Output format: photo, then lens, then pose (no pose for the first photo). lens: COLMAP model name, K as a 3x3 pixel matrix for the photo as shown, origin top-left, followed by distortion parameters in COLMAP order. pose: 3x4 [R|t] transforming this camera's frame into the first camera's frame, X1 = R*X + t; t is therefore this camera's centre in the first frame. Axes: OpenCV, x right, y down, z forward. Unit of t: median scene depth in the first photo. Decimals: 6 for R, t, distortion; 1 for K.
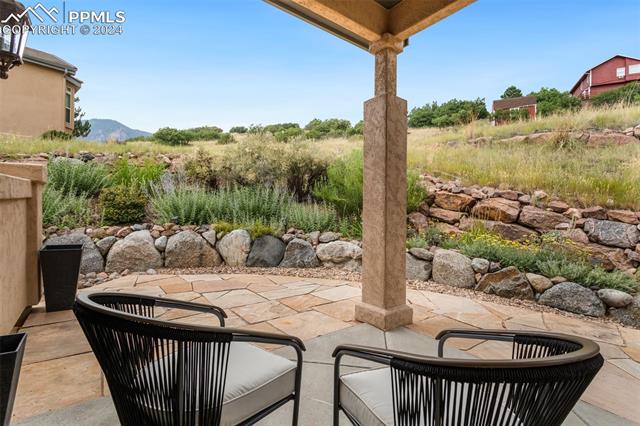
lens RADIAL K [[305.5, 0, 320.1], [0, 305.5, 211.5], [0, 0, 1]] dist [-0.000554, 0.000230]
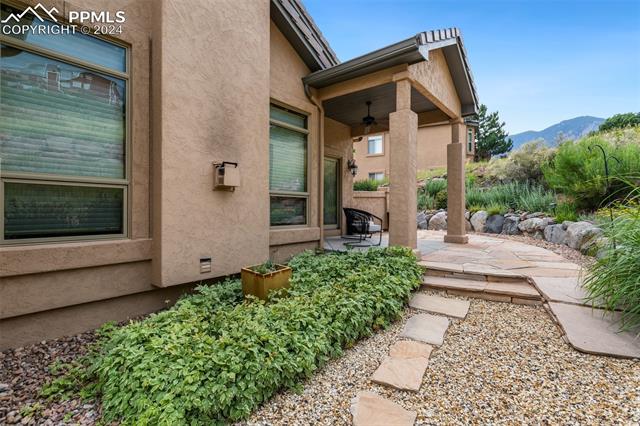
lens RADIAL K [[305.5, 0, 317.5], [0, 305.5, 212.8], [0, 0, 1]] dist [-0.000554, 0.000230]
pose [[0.275413, -0.004363, -0.961316, 1.150549], [-0.002663, 0.999982, -0.005302, 0.081973], [0.961322, 0.004020, 0.275397, -0.365324]]
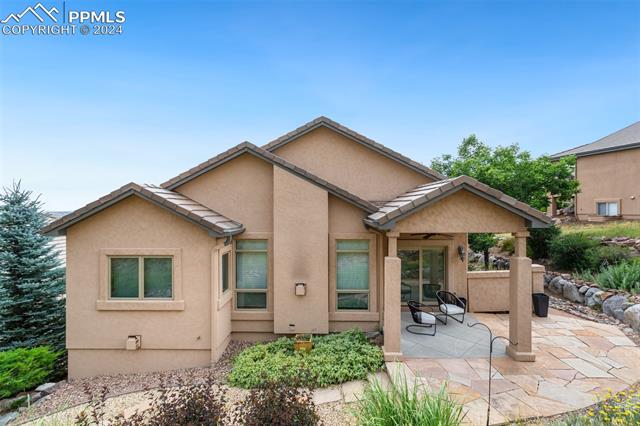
lens RADIAL K [[305.5, 0, 316.5], [0, 305.5, 209.2], [0, 0, 1]] dist [-0.000554, 0.000230]
pose [[-0.589651, 0.001319, -0.807657, 1.599454], [-0.008655, 0.999931, 0.007952, -0.404768], [0.807612, 0.011679, -0.589599, 0.567622]]
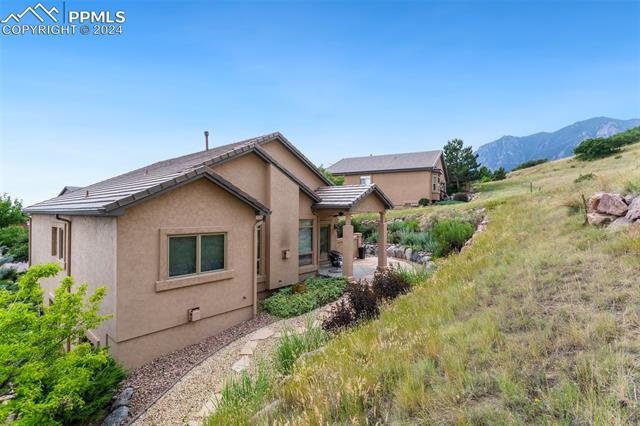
lens RADIAL K [[305.5, 0, 319.0], [0, 305.5, 212.8], [0, 0, 1]] dist [-0.000554, 0.000230]
pose [[0.253559, -0.005027, -0.967307, 2.549953], [-0.009774, 0.999922, -0.007758, -0.273396], [0.967271, 0.011422, 0.253490, -0.693774]]
